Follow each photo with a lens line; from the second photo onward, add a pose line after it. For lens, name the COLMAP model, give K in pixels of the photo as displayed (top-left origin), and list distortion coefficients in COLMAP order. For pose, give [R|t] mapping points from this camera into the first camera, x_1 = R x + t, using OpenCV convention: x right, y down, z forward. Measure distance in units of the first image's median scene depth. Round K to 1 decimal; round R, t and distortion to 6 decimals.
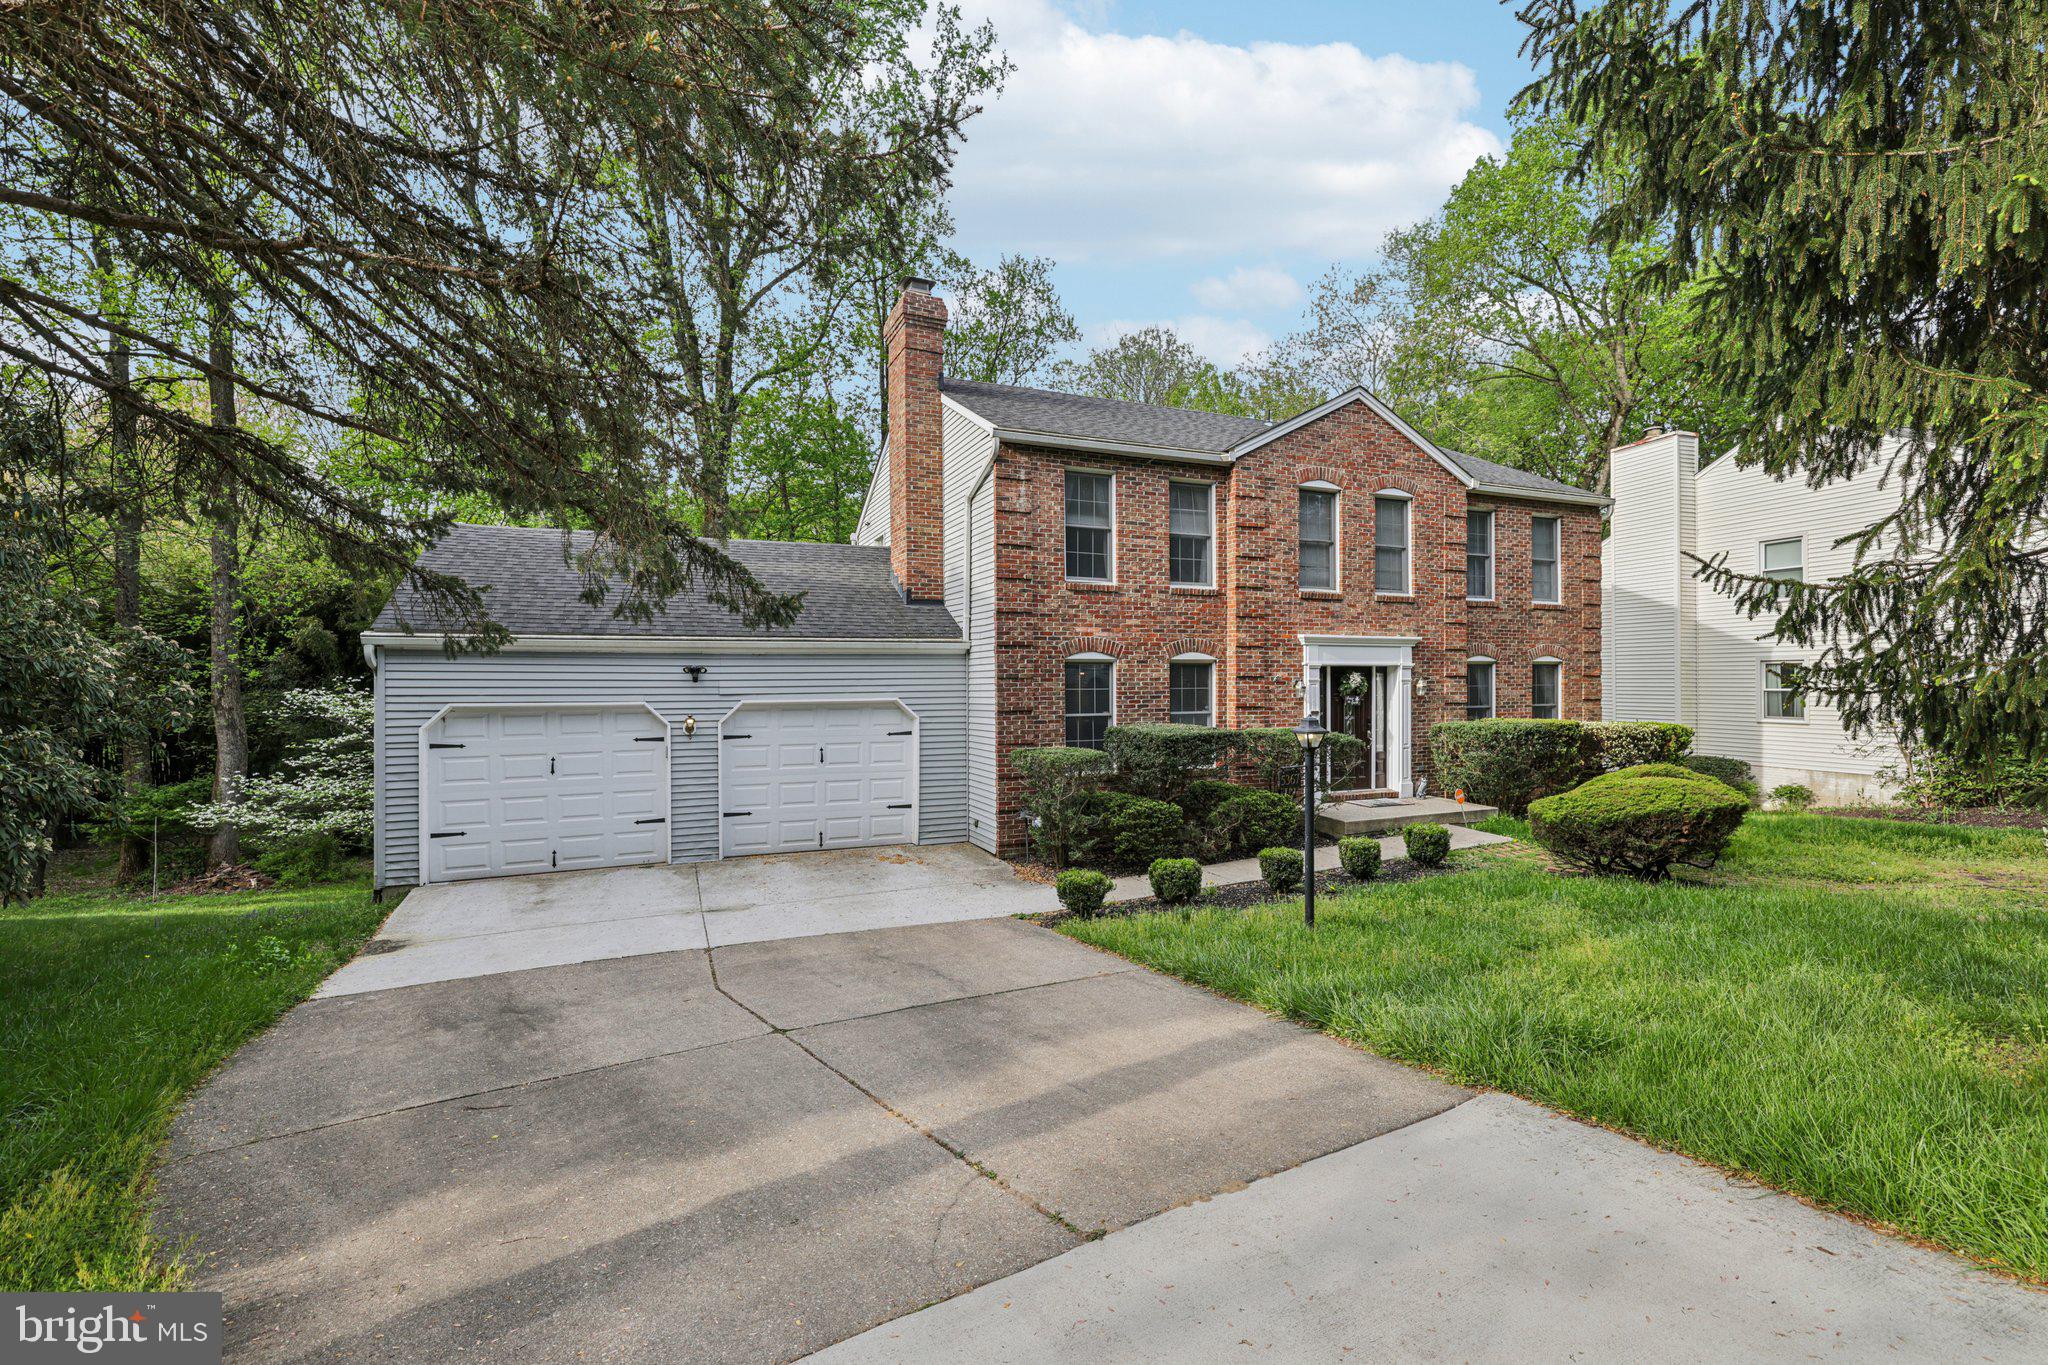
lens RADIAL K [[902.3, 0, 1025.8], [0, 902.3, 703.5], [0, 0, 1]] dist [-0.003185, -0.000065]
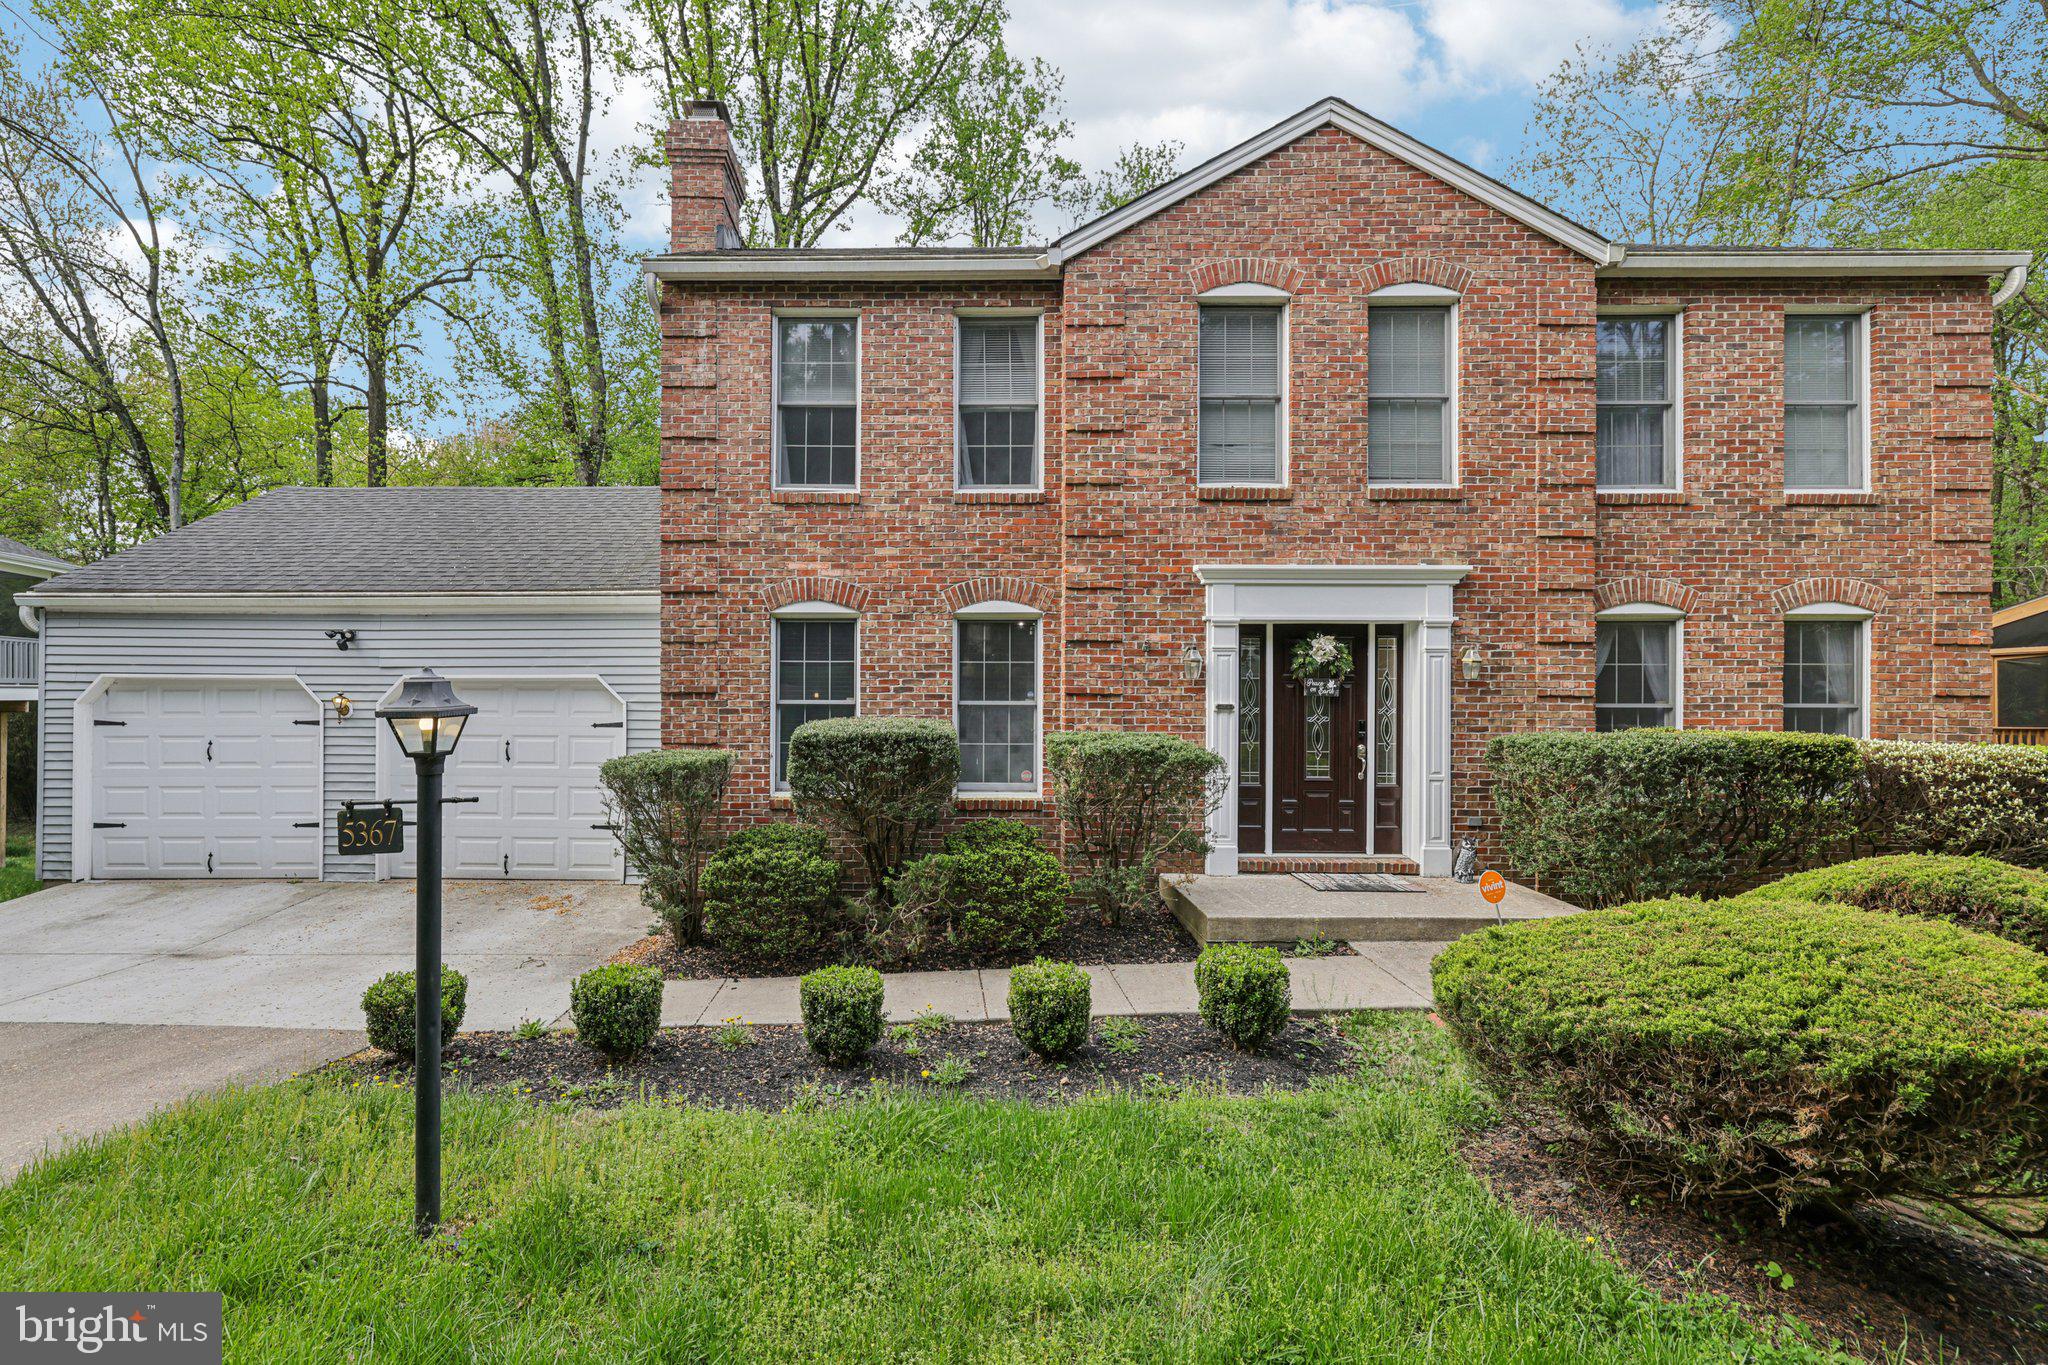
lens RADIAL K [[902.3, 0, 1025.8], [0, 902.3, 703.5], [0, 0, 1]] dist [-0.003185, -0.000065]
pose [[0.921754, 0.014722, -0.387495, 0.437316], [-0.020508, 0.999731, -0.010799, 0.016813], [0.387232, 0.017901, 0.921809, 0.467080]]
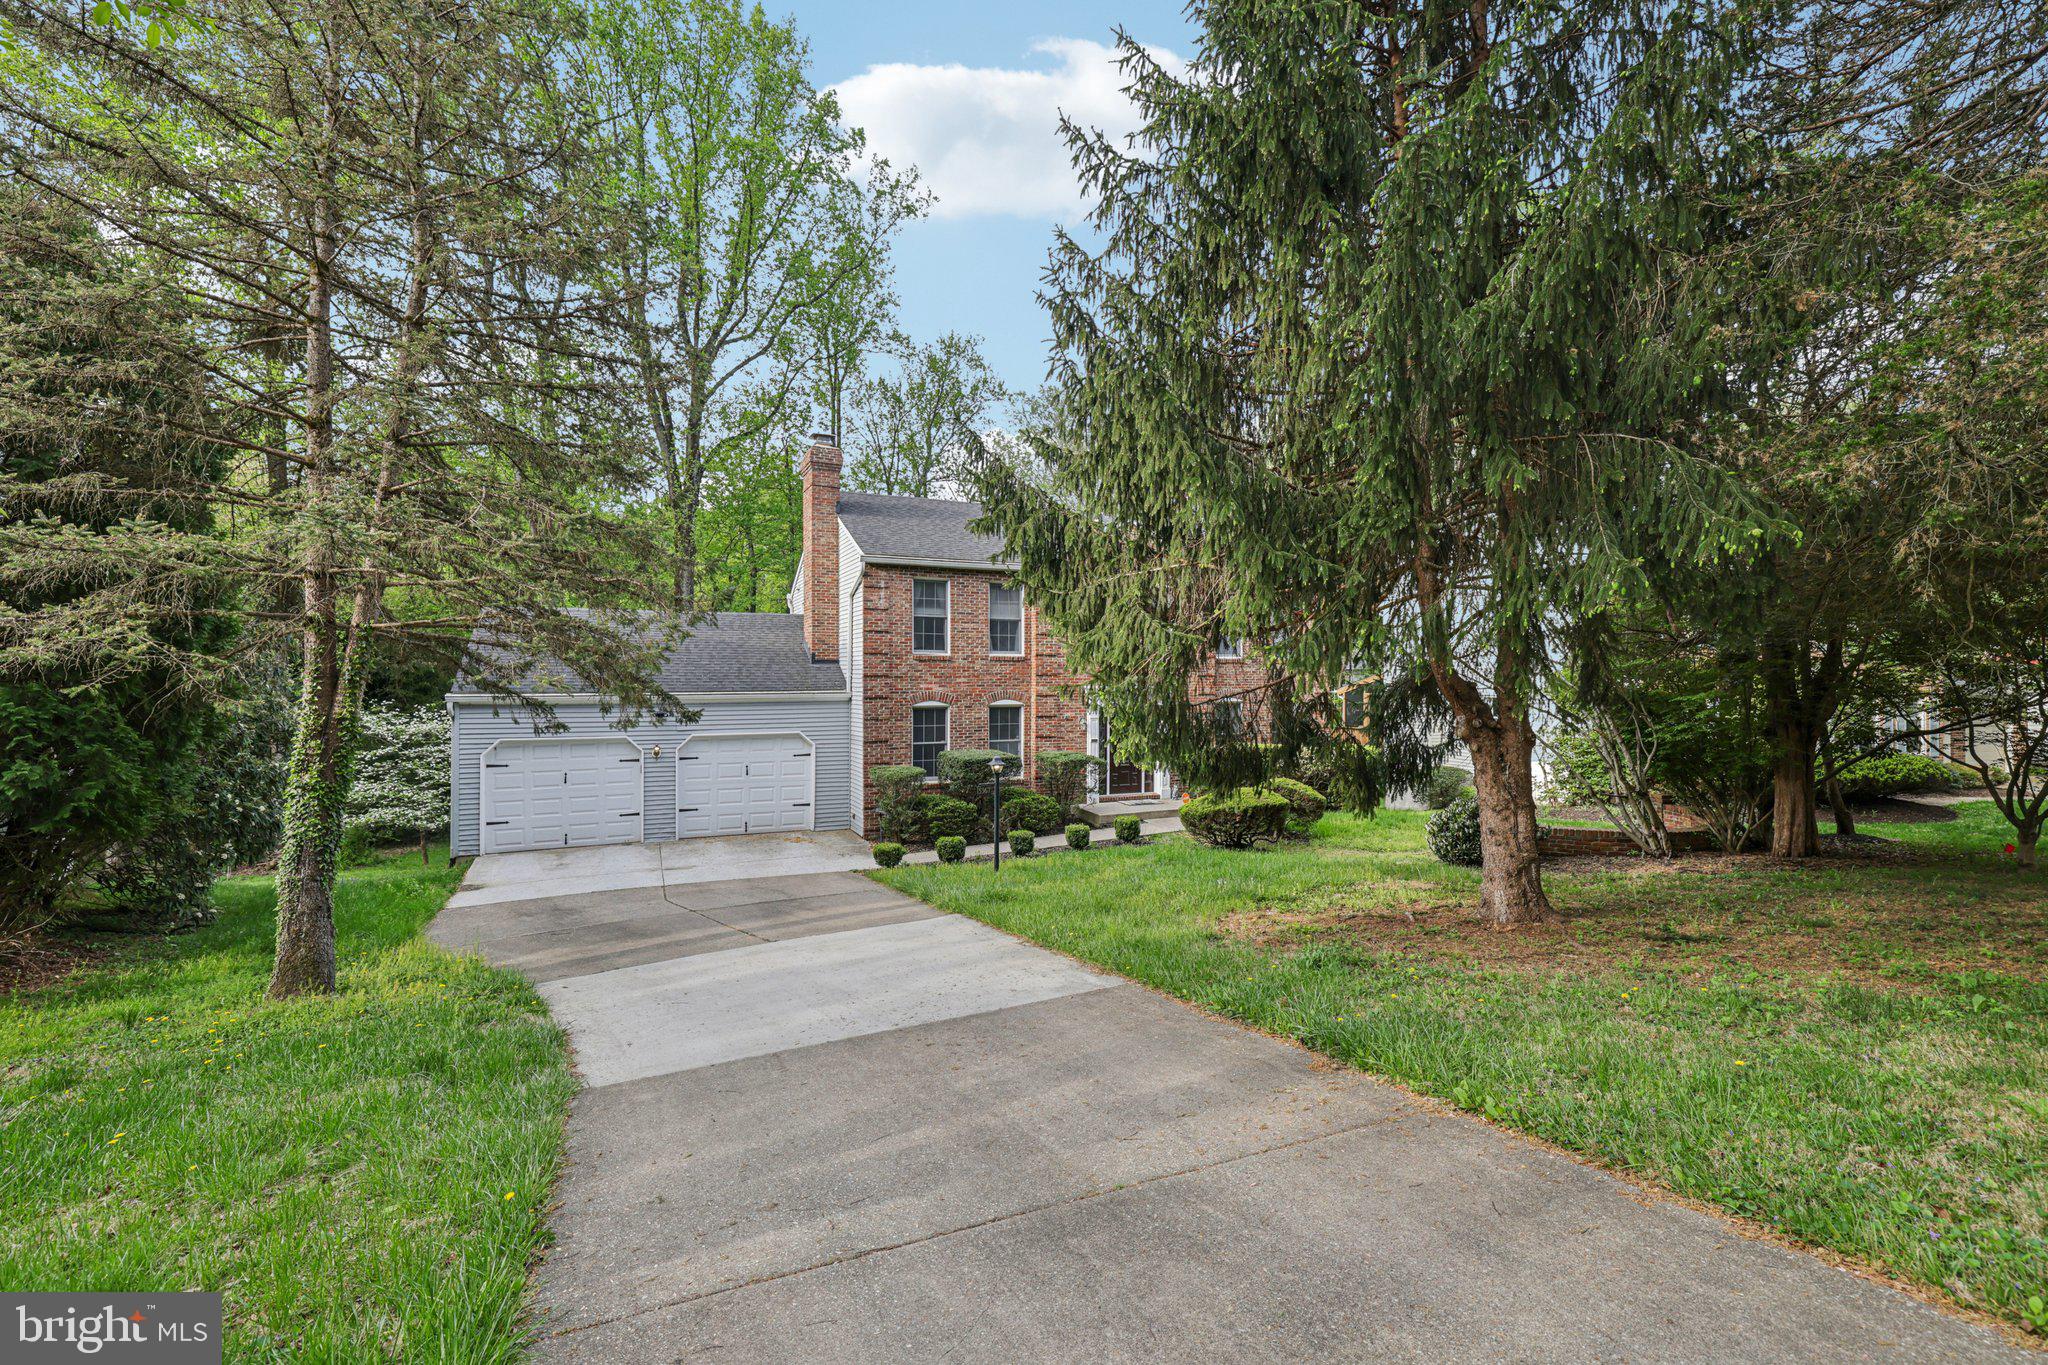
lens RADIAL K [[1039.3, 0, 1110.3], [0, 1039.3, 677.6], [0, 0, 1]] dist [-0.020363, 0.000130]
pose [[0.999054, 0.004608, 0.043245, 0.283439], [-0.004220, 0.999950, -0.009053, -0.078591], [-0.043285, 0.008862, 0.999023, -0.698069]]
